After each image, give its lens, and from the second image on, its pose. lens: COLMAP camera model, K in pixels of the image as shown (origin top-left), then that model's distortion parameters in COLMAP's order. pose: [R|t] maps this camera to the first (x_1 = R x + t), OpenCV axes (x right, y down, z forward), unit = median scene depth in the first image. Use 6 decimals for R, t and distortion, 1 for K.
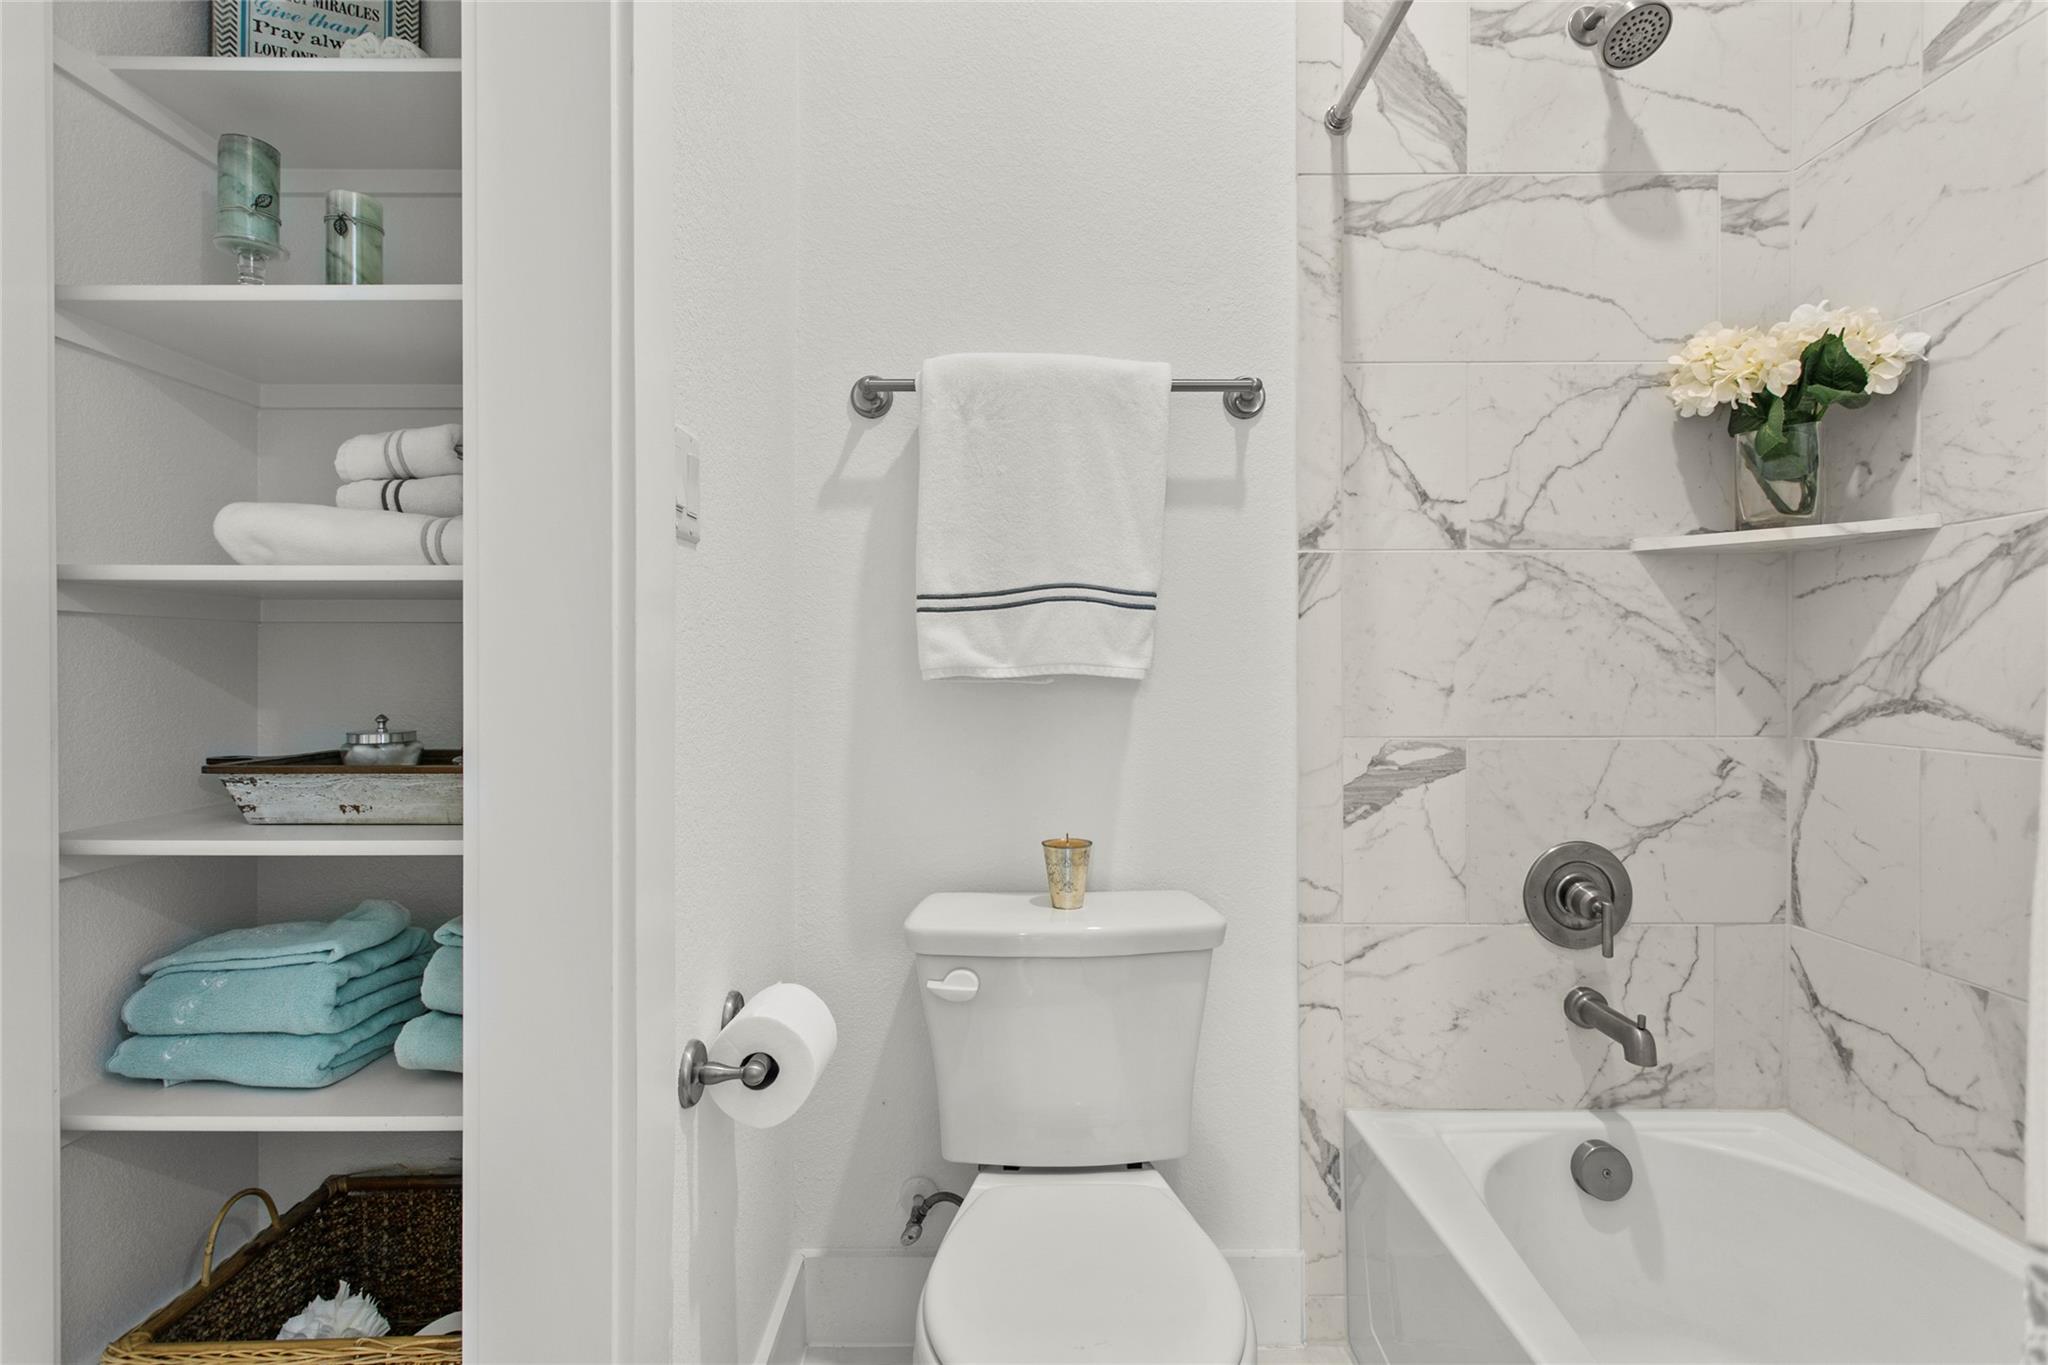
lens RADIAL K [[981.9, 0, 1024.0], [0, 981.9, 682.5], [0, 0, 1]] dist [-0.003443, 0.000080]
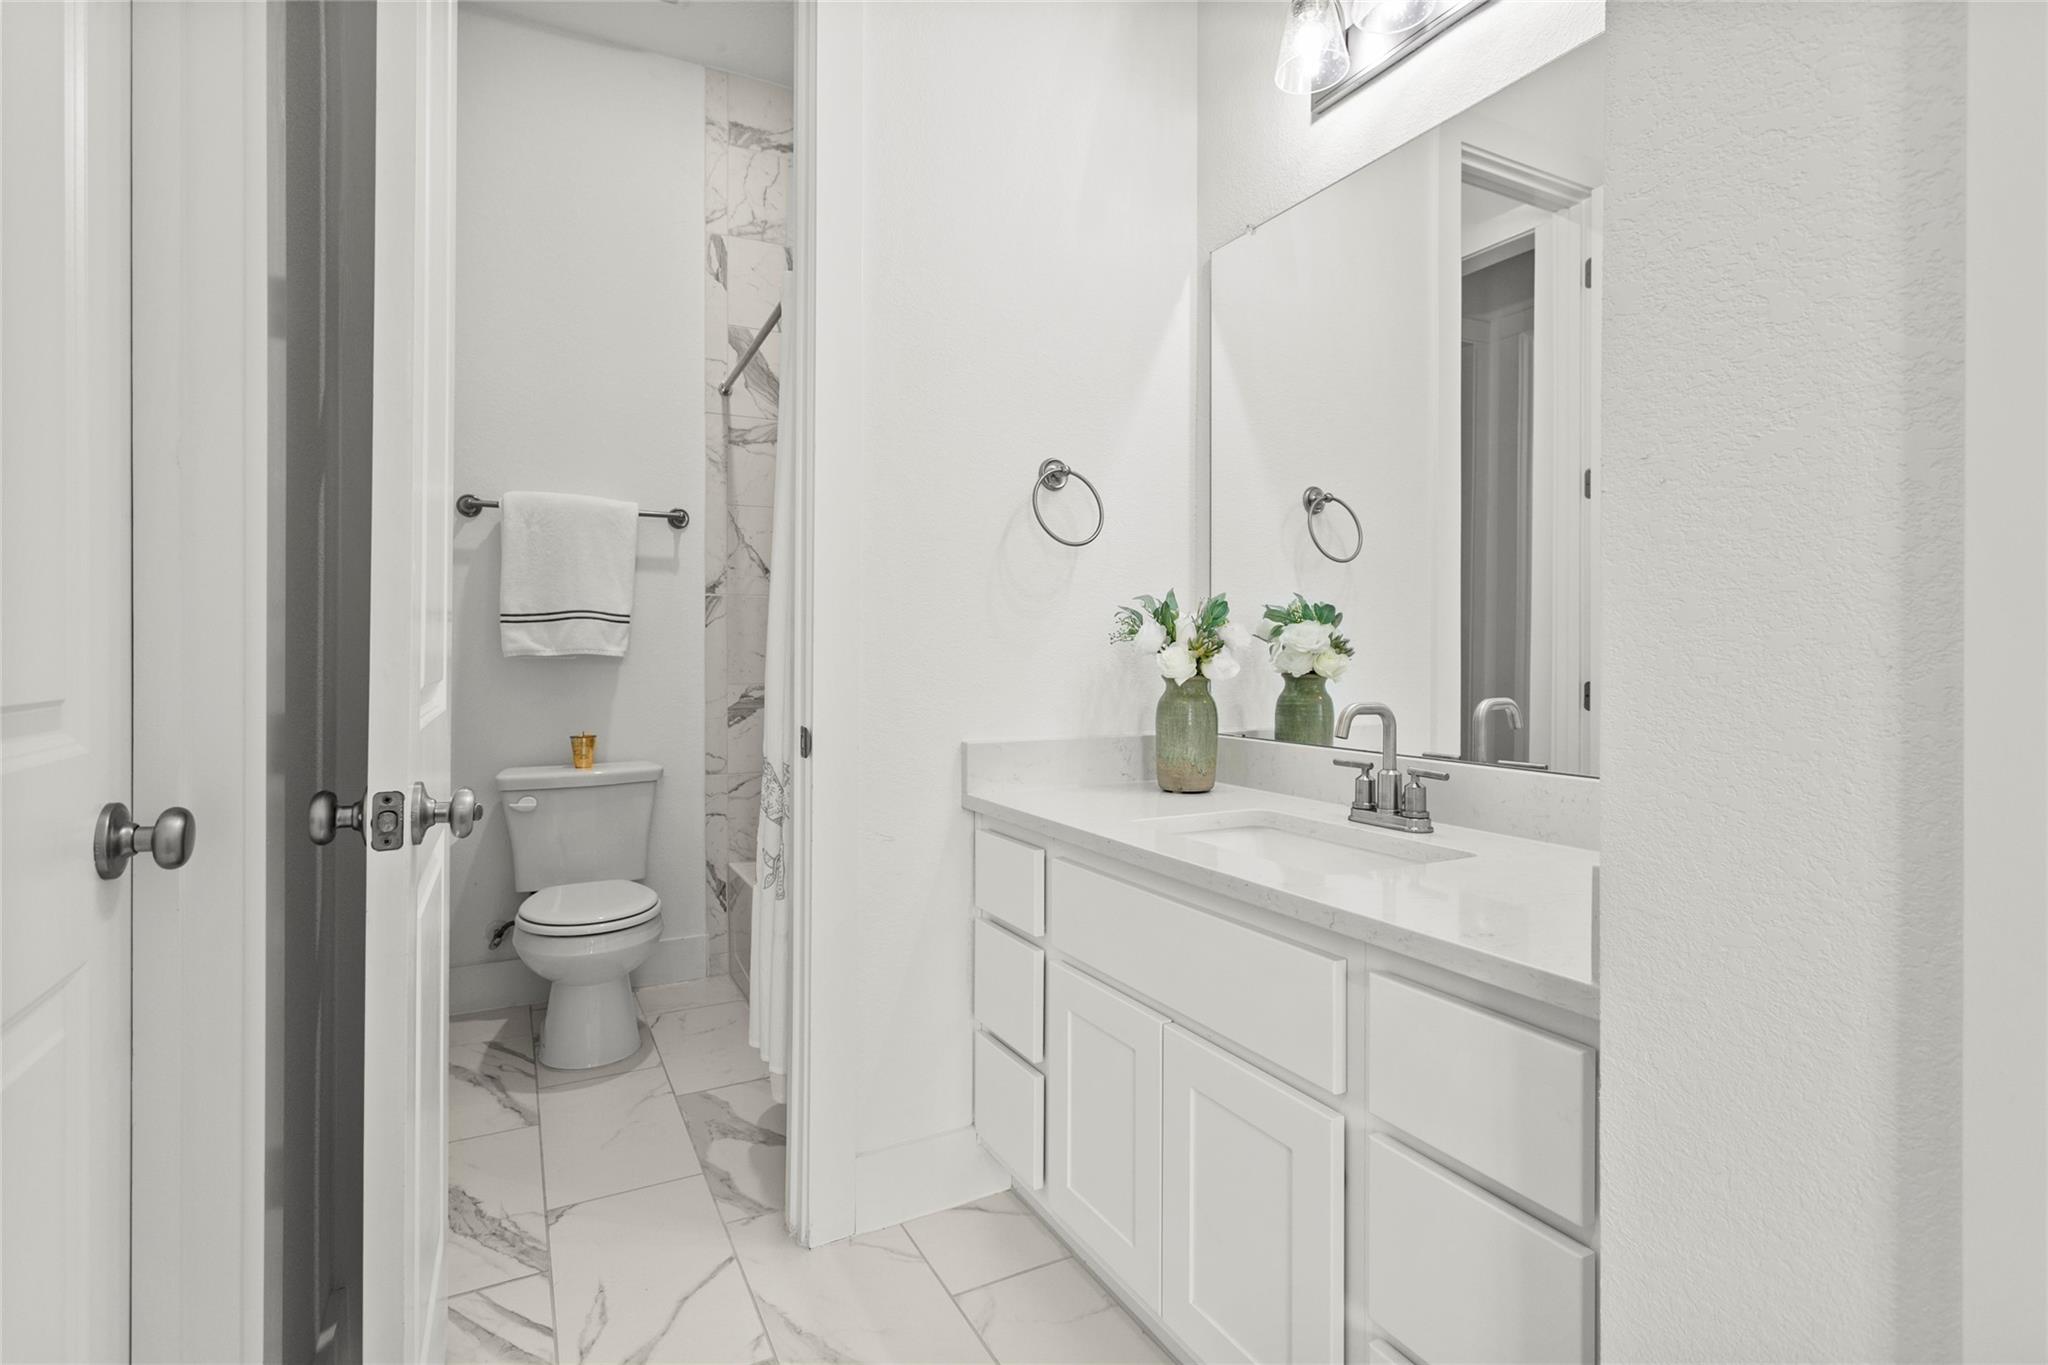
lens RADIAL K [[966.0, 0, 1016.3], [0, 966.0, 662.0], [0, 0, 1]] dist [-0.001059, 0.000624]
pose [[0.888737, 0.000609, 0.458418, -0.071442], [-0.005532, 0.999941, 0.009396, -0.014923], [-0.458385, -0.010887, 0.888687, -1.117501]]
